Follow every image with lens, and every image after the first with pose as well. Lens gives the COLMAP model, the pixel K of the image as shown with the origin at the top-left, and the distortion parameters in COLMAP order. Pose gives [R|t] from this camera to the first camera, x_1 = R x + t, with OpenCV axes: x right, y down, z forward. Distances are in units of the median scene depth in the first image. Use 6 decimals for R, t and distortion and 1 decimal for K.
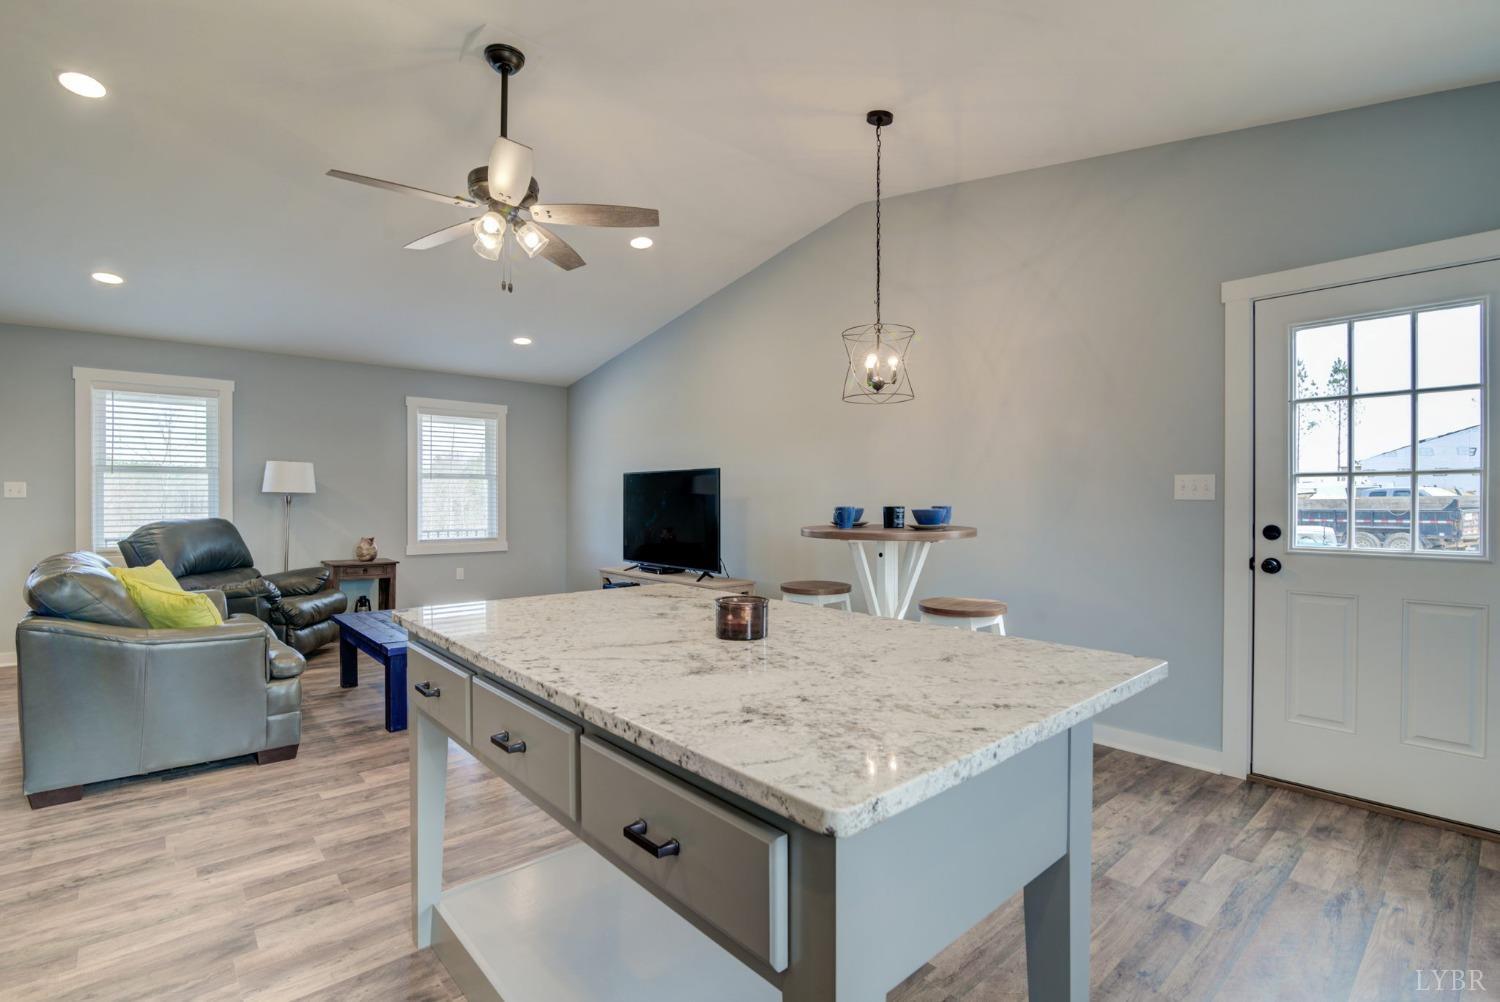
lens RADIAL K [[690.3, 0, 744.1], [0, 690.3, 506.6], [0, 0, 1]] dist [-0.019379, 0.001615]
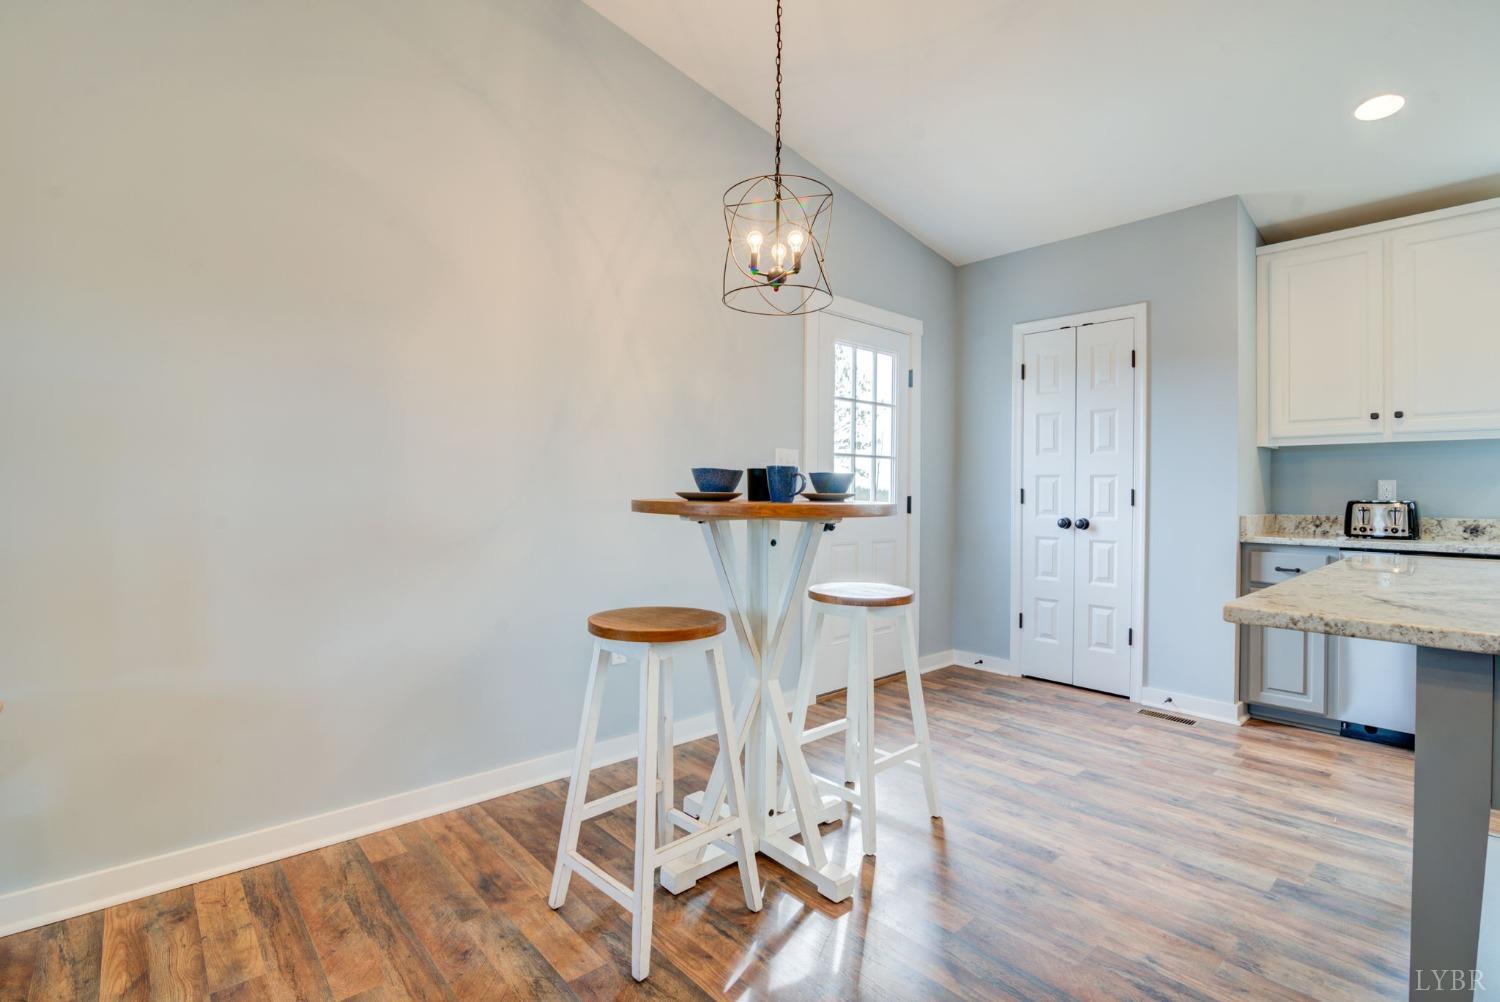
lens RADIAL K [[690.3, 0, 747.9], [0, 690.3, 492.4], [0, 0, 1]] dist [-0.019379, 0.001615]
pose [[-0.015579, 0.003531, 0.999872, -0.275394], [0.003990, 0.999986, -0.003470, 0.016856], [-0.999871, 0.003936, -0.015593, 0.644375]]
